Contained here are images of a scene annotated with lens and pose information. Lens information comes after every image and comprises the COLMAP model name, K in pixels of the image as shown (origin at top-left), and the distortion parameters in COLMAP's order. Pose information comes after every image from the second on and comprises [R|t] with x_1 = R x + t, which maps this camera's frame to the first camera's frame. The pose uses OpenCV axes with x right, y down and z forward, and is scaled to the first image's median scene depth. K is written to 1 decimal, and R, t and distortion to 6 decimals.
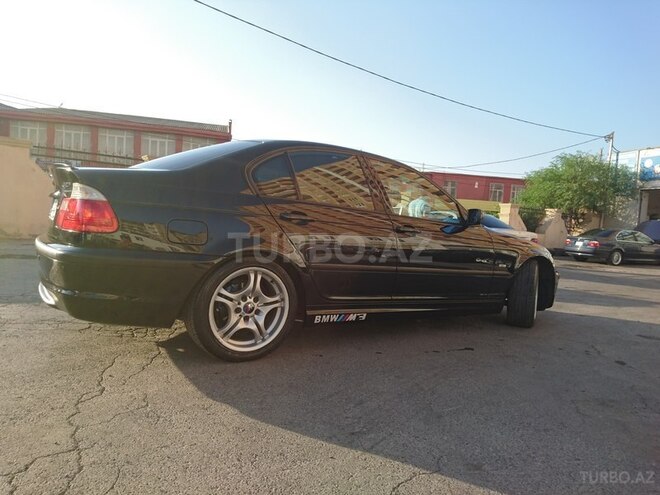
lens RADIAL K [[448.0, 0, 331.9], [0, 448.0, 251.0], [0, 0, 1]] dist [0.001063, -0.003214]
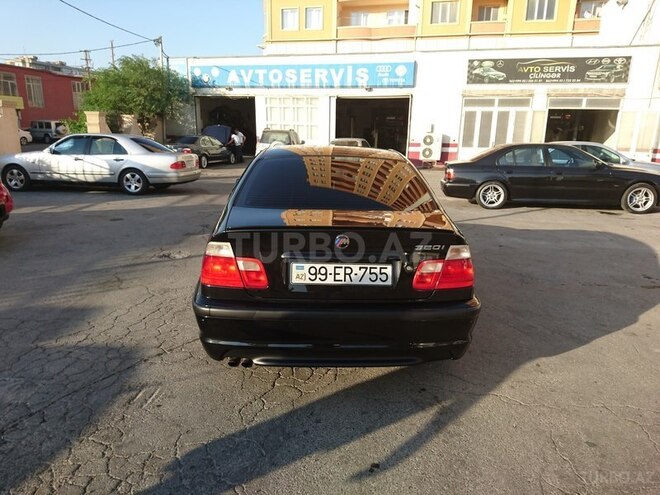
lens RADIAL K [[448.0, 0, 331.9], [0, 448.0, 251.0], [0, 0, 1]] dist [0.001063, -0.003214]
pose [[0.524129, -0.261686, 0.810438, -0.152153], [0.063212, 0.960950, 0.269405, -0.041706], [-0.849290, -0.089973, 0.520204, 0.070076]]
